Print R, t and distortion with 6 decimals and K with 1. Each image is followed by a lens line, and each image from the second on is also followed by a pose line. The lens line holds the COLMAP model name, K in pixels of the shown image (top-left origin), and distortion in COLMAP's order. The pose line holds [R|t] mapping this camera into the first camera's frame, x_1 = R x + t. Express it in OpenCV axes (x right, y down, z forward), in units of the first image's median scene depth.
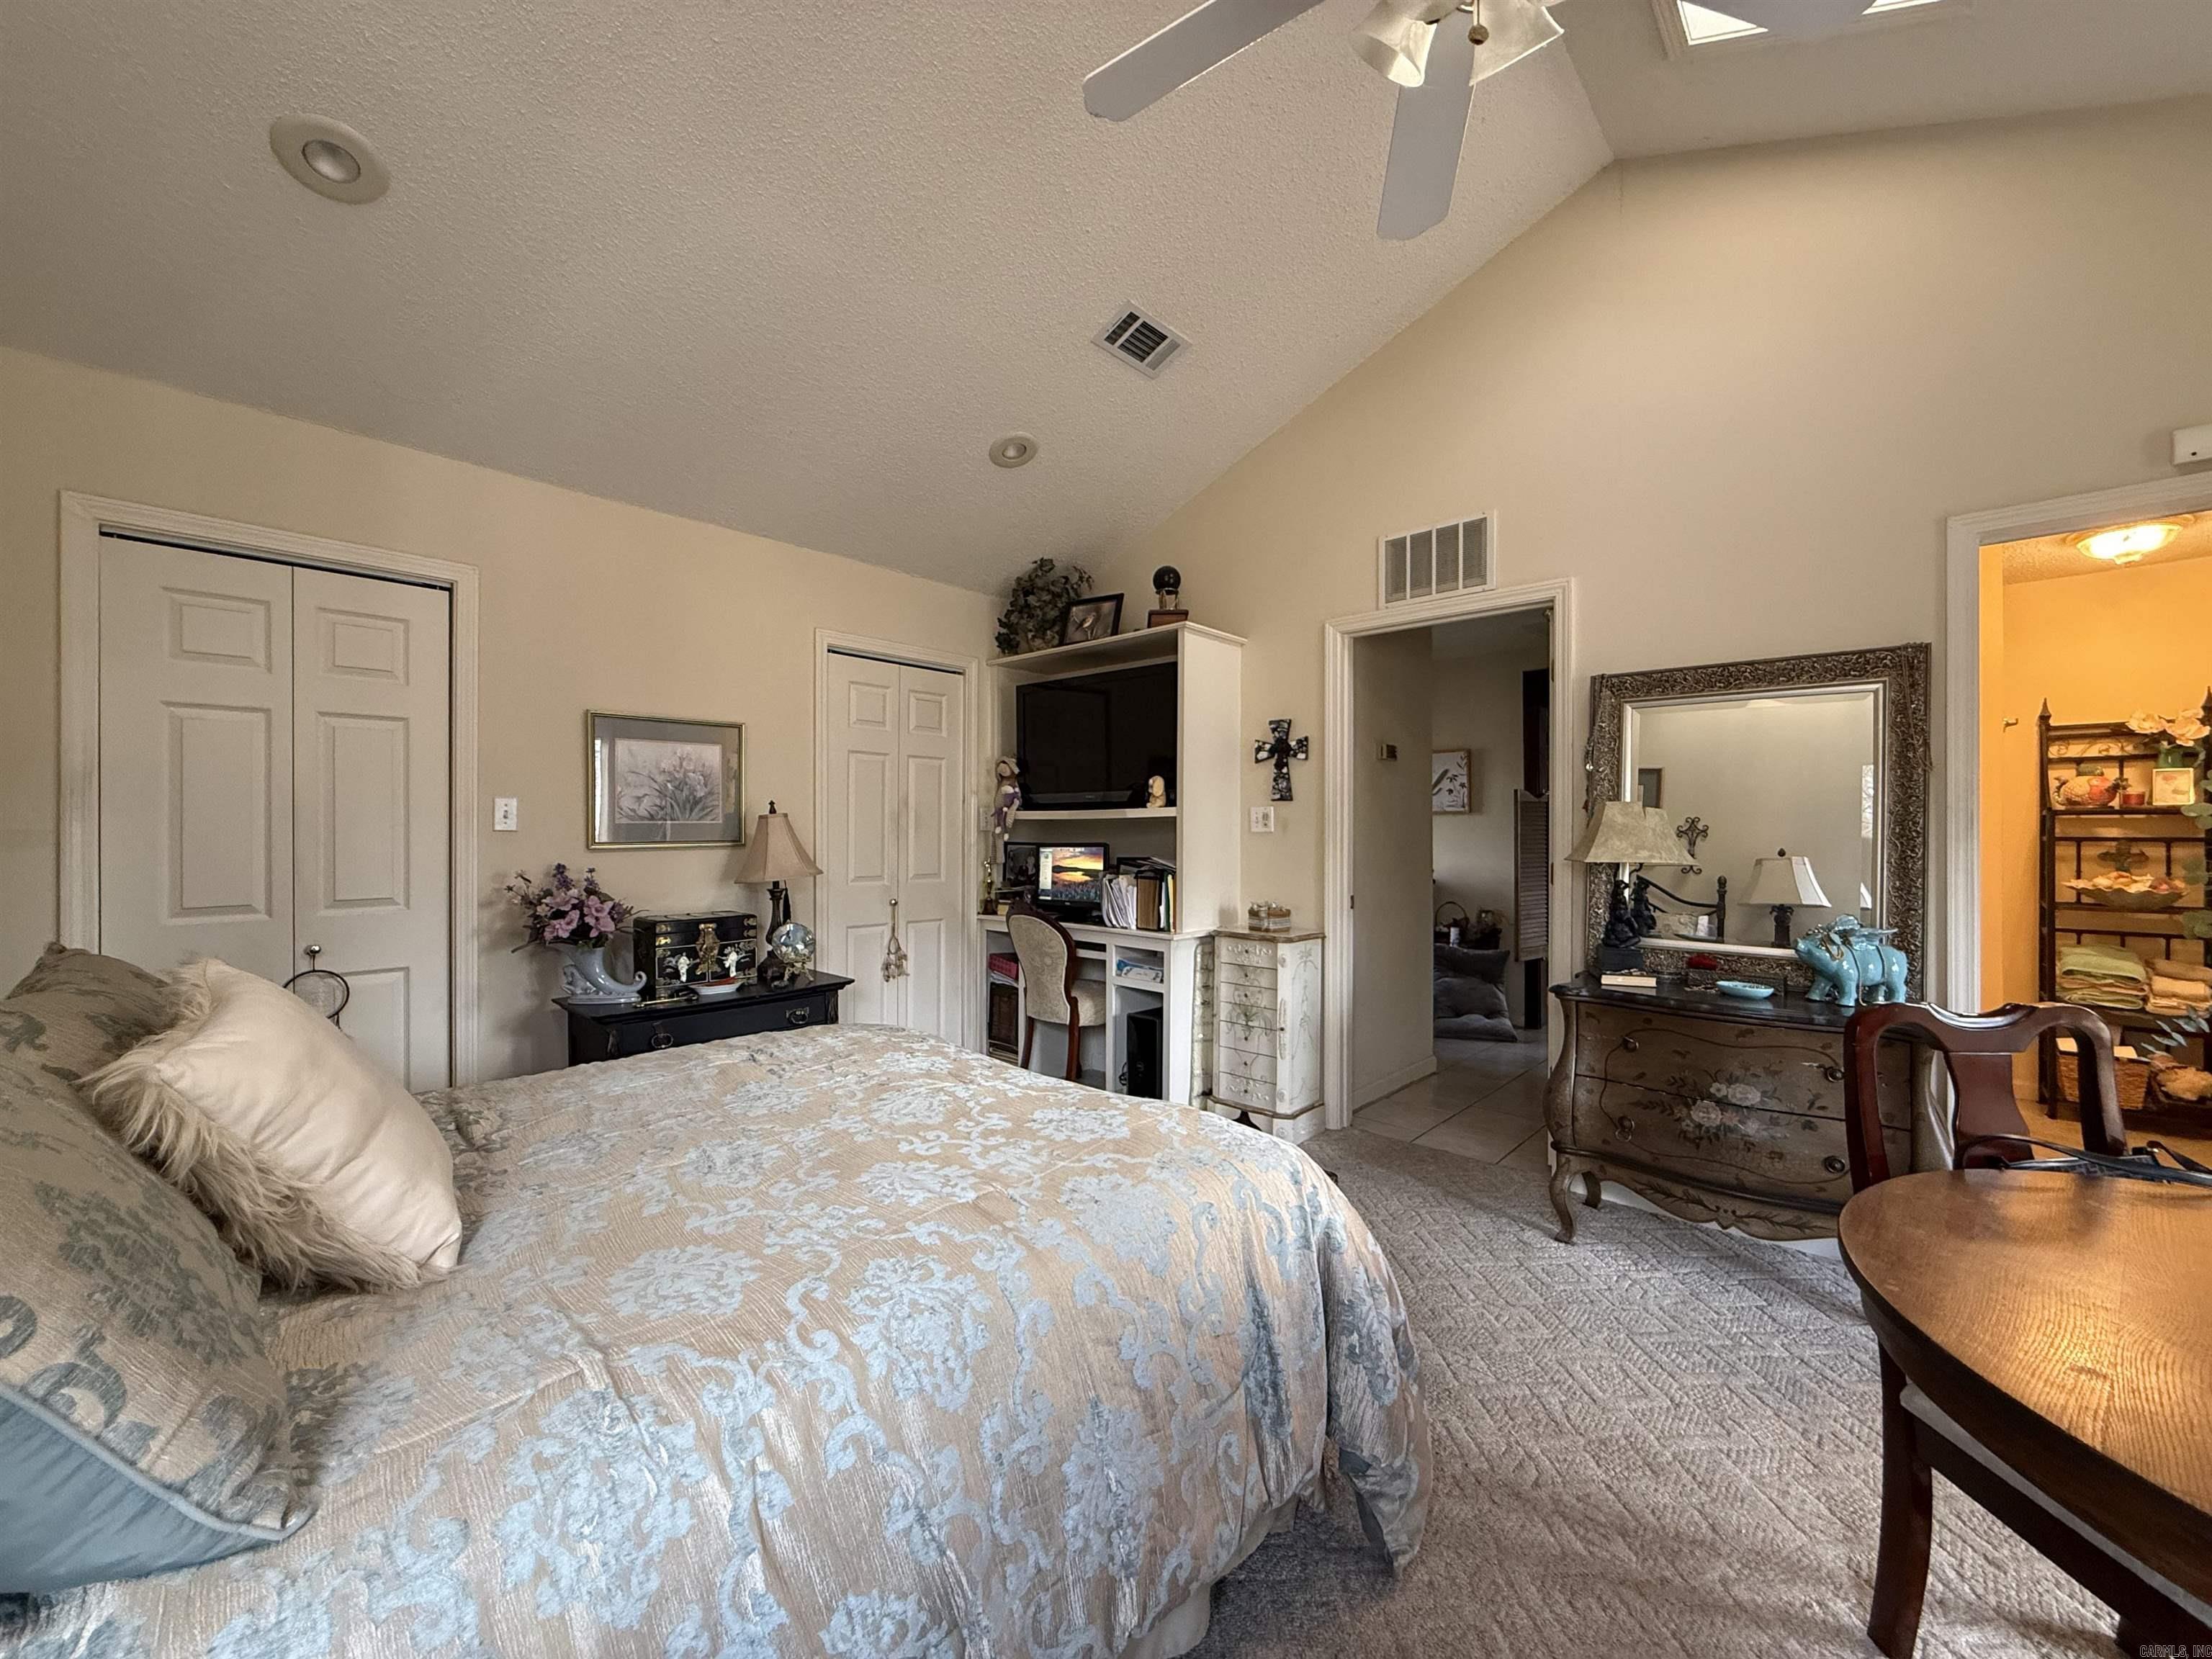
lens RADIAL K [[886.2, 0, 1109.7], [0, 886.2, 833.8], [0, 0, 1]] dist [0.001537, -0.000052]
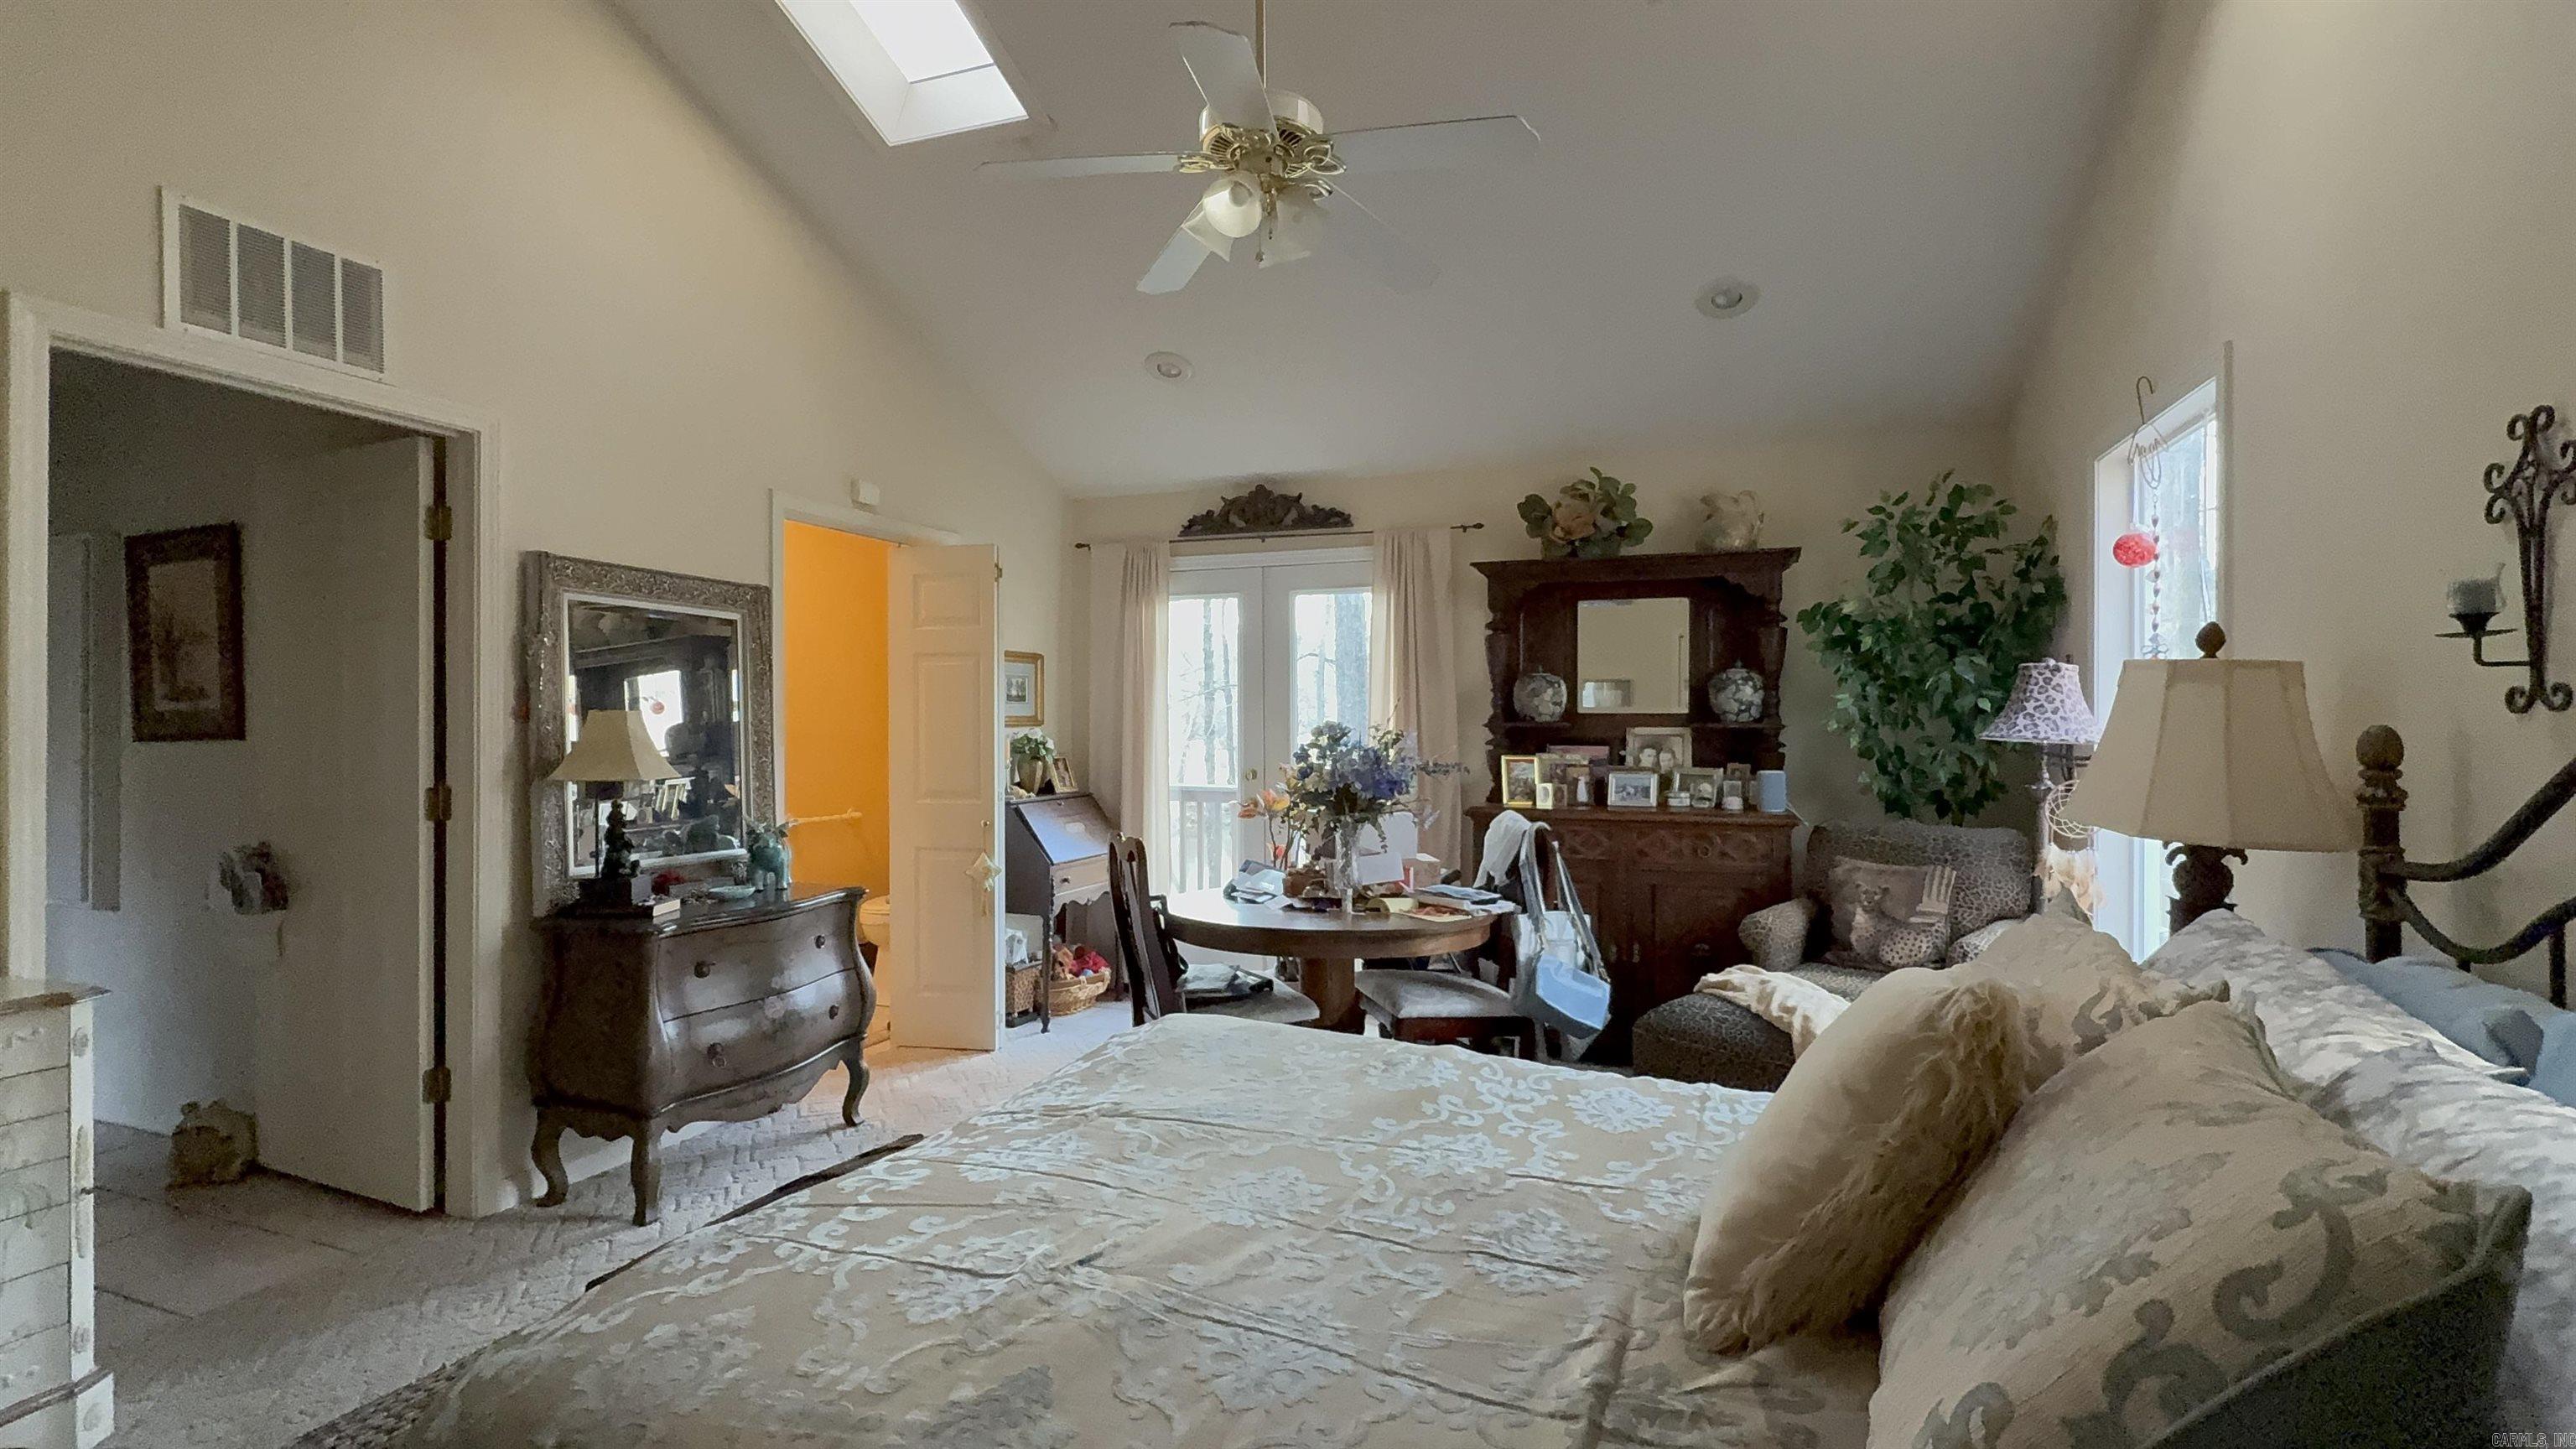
lens RADIAL K [[1149.0, 0, 1290.8], [0, 1149.0, 718.6], [0, 0, 1]] dist [0.001038, 0.000611]
pose [[-0.370923, -0.003366, 0.928658, -0.618980], [0.004216, 0.999977, 0.005308, -0.025244], [-0.928654, 0.005884, -0.370900, 0.688258]]
